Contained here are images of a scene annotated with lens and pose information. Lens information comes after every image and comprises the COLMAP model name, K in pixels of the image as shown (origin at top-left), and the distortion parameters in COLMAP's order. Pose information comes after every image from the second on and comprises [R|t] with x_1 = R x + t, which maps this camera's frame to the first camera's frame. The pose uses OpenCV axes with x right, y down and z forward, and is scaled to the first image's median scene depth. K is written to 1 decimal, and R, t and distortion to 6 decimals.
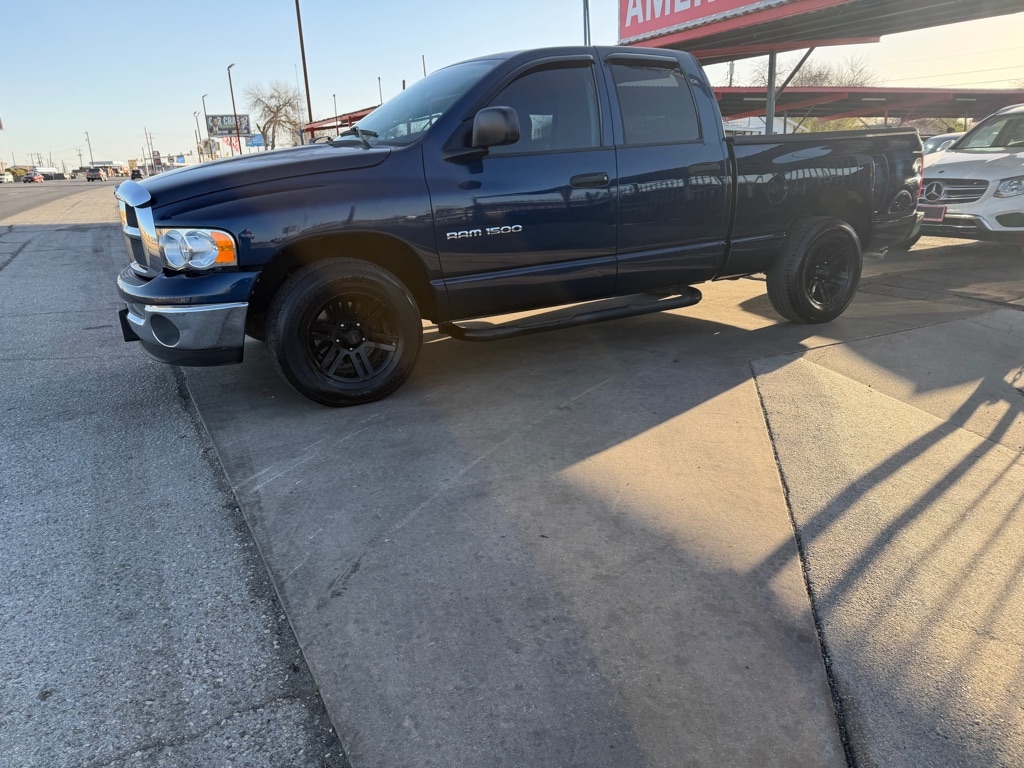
lens RADIAL K [[724.6, 0, 513.1], [0, 724.6, 384.4], [0, 0, 1]] dist [0.038579, -0.045401]
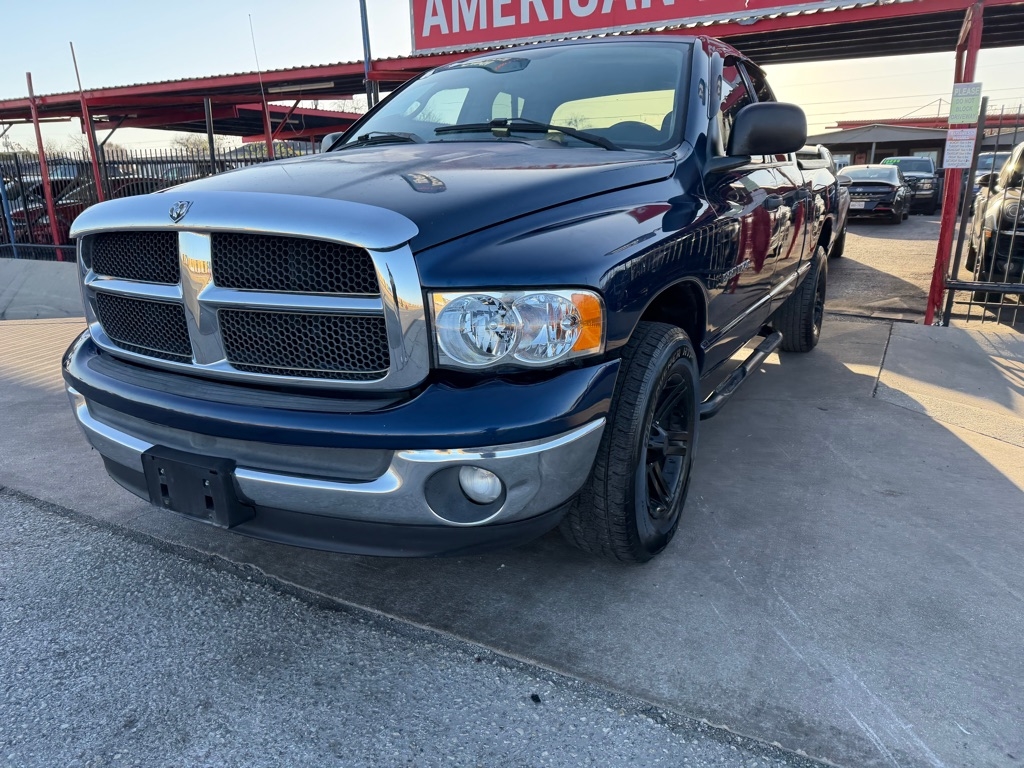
lens RADIAL K [[724.6, 0, 516.5], [0, 724.6, 385.5], [0, 0, 1]] dist [0.038579, -0.045401]
pose [[0.843575, -0.118355, 0.523807, -0.654892], [0.137654, 0.990478, 0.002112, -0.135597], [-0.519070, 0.070322, 0.851834, 0.527243]]
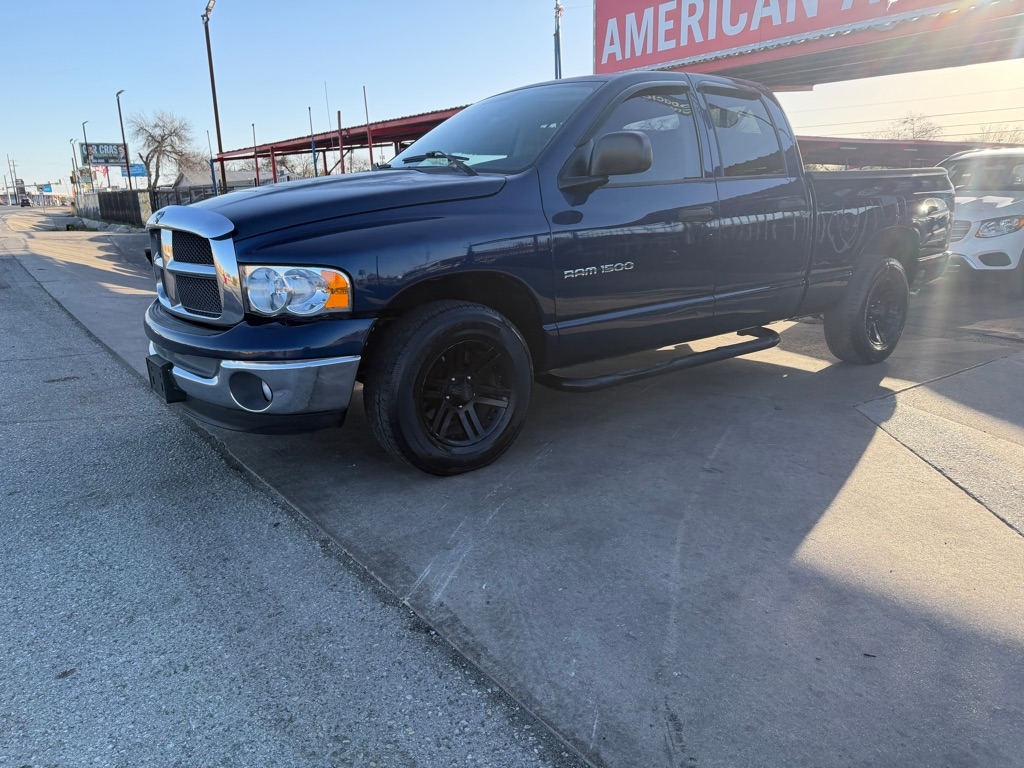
lens RADIAL K [[724.6, 0, 509.3], [0, 724.6, 372.7], [0, 0, 1]] dist [0.038579, -0.045401]
pose [[0.989702, -0.016272, 0.142216, -0.291089], [0.024995, 0.997899, -0.059769, -0.037204], [-0.140944, 0.062708, 0.988030, 0.160118]]
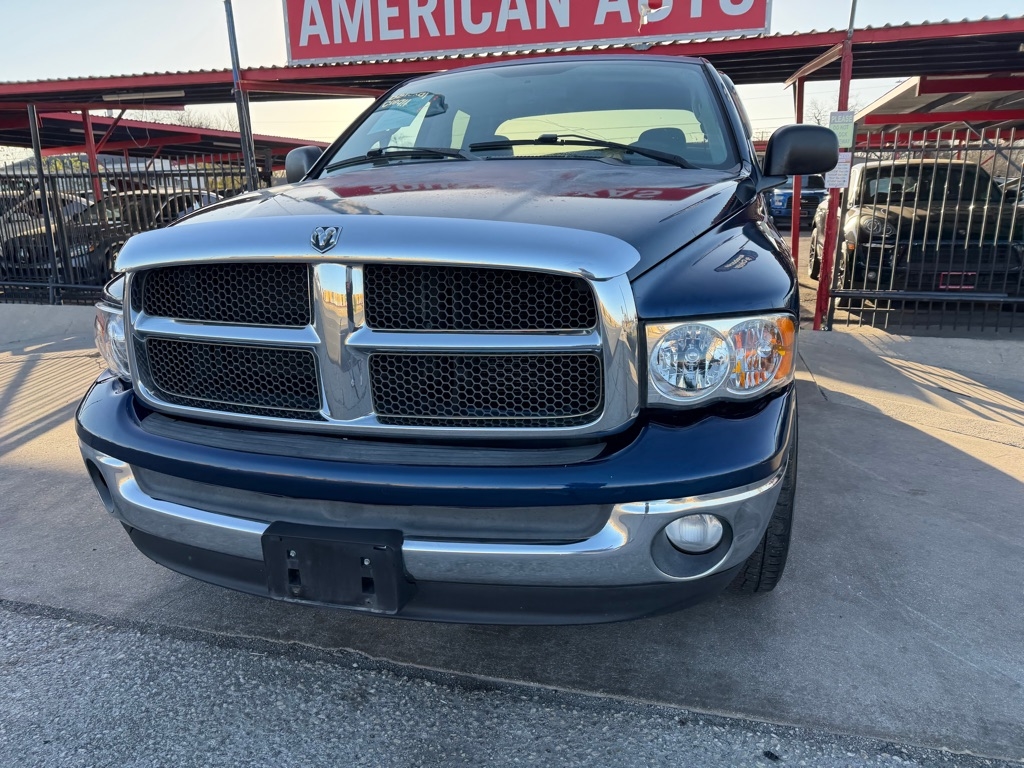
lens RADIAL K [[724.6, 0, 516.9], [0, 724.6, 386.8], [0, 0, 1]] dist [0.038579, -0.045401]
pose [[0.690387, -0.154193, 0.706818, -0.801354], [0.197385, 0.980101, 0.021013, -0.188518], [-0.695993, 0.125008, 0.707084, 0.704651]]
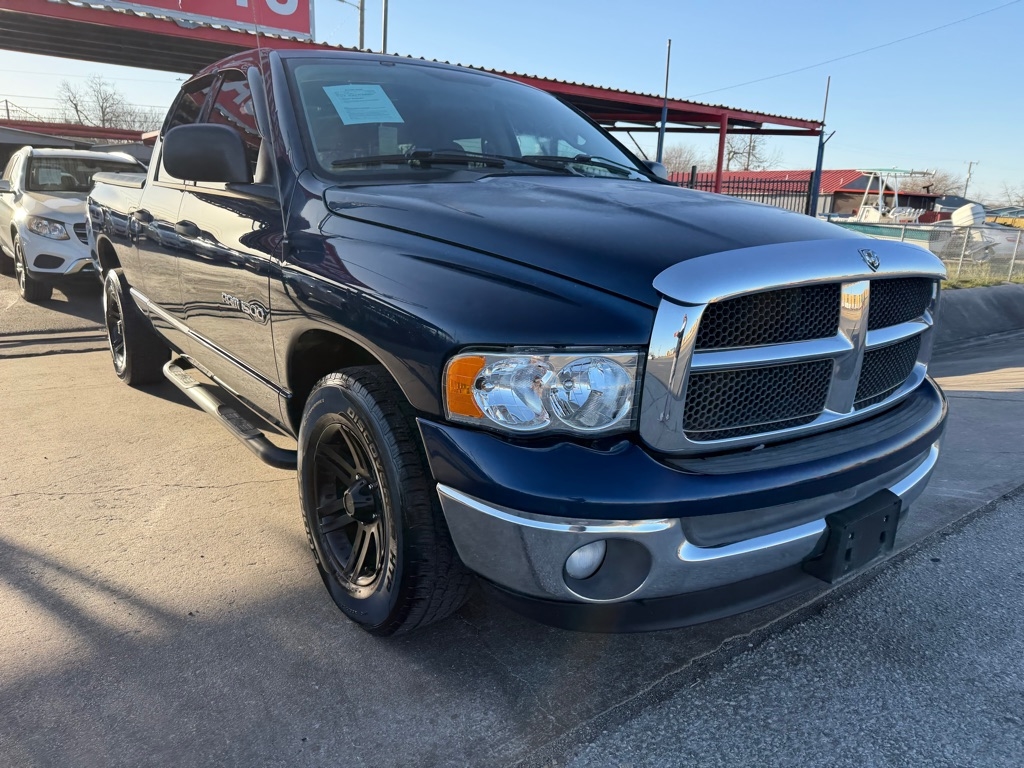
lens RADIAL K [[724.6, 0, 521.6], [0, 724.6, 389.3], [0, 0, 1]] dist [0.038579, -0.045401]
pose [[-0.162398, -0.217200, 0.962523, -1.022604], [0.258109, 0.932157, 0.253897, -0.385394], [-0.952369, 0.289668, -0.095319, 1.350998]]
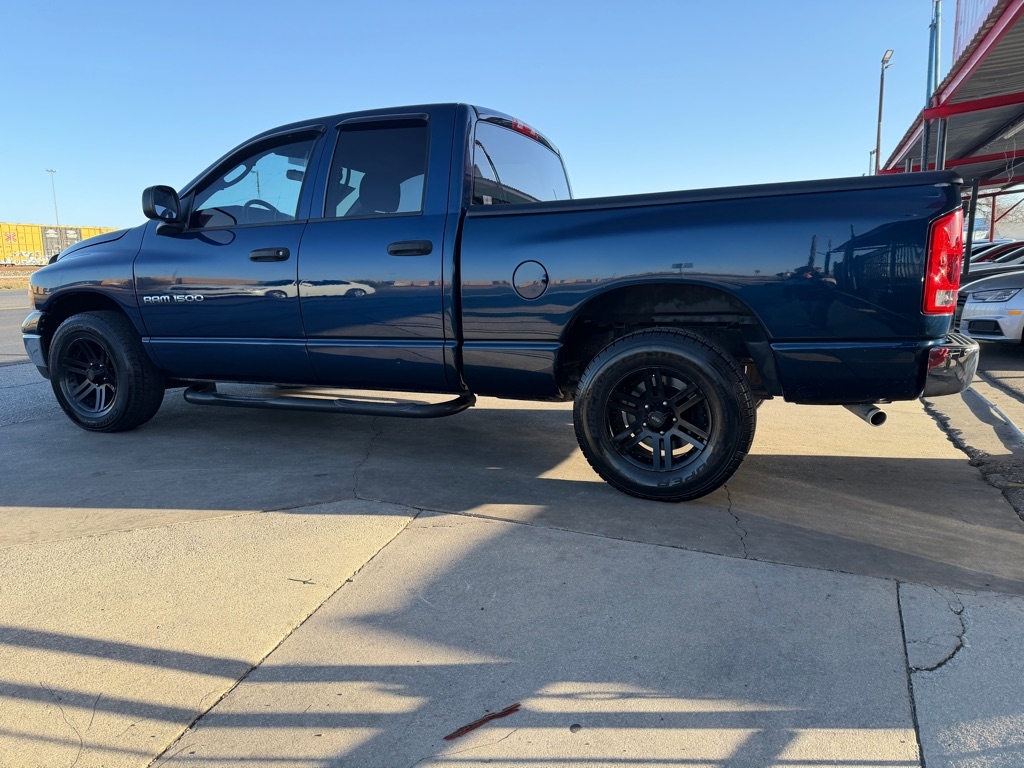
lens RADIAL K [[724.6, 0, 514.8], [0, 724.6, 381.4], [0, 0, 1]] dist [0.038579, -0.045401]
pose [[0.613469, 0.149903, -0.775361, 1.169458], [-0.238609, 0.971115, -0.001040, -0.222732], [0.752809, 0.185646, 0.631517, 0.768544]]
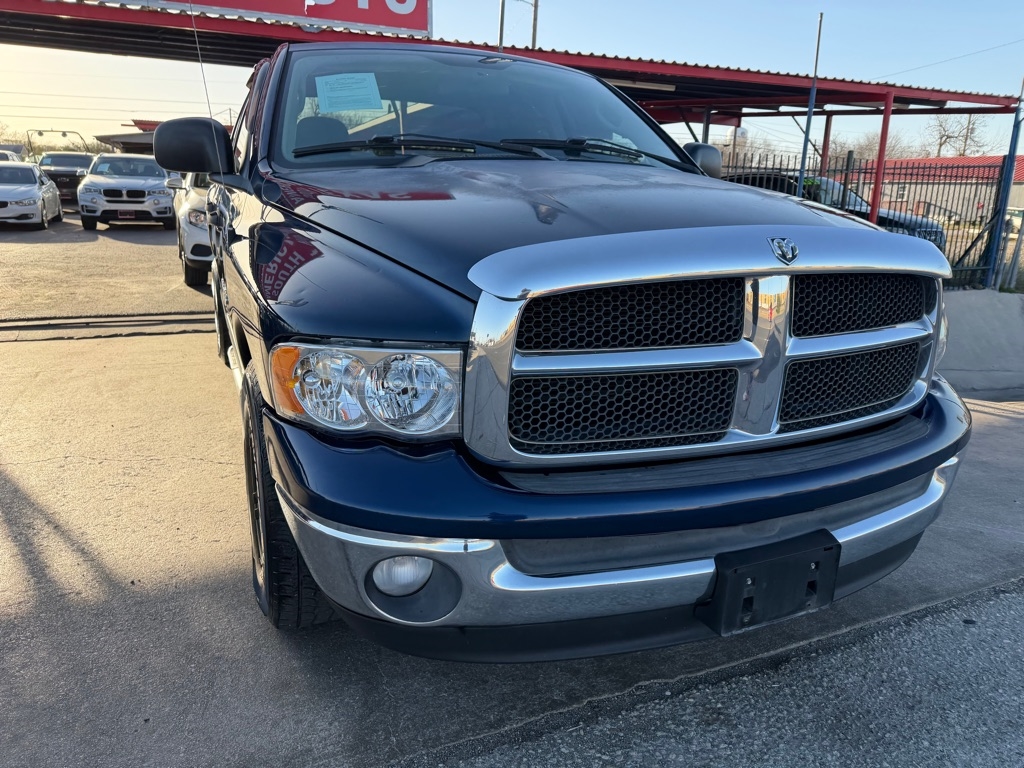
lens RADIAL K [[724.6, 0, 520.0], [0, 724.6, 384.0], [0, 0, 1]] dist [0.038579, -0.045401]
pose [[0.082554, -0.220351, 0.971921, -0.990197], [0.262940, 0.945509, 0.192029, -0.327986], [-0.961274, 0.239704, 0.135994, 1.160928]]
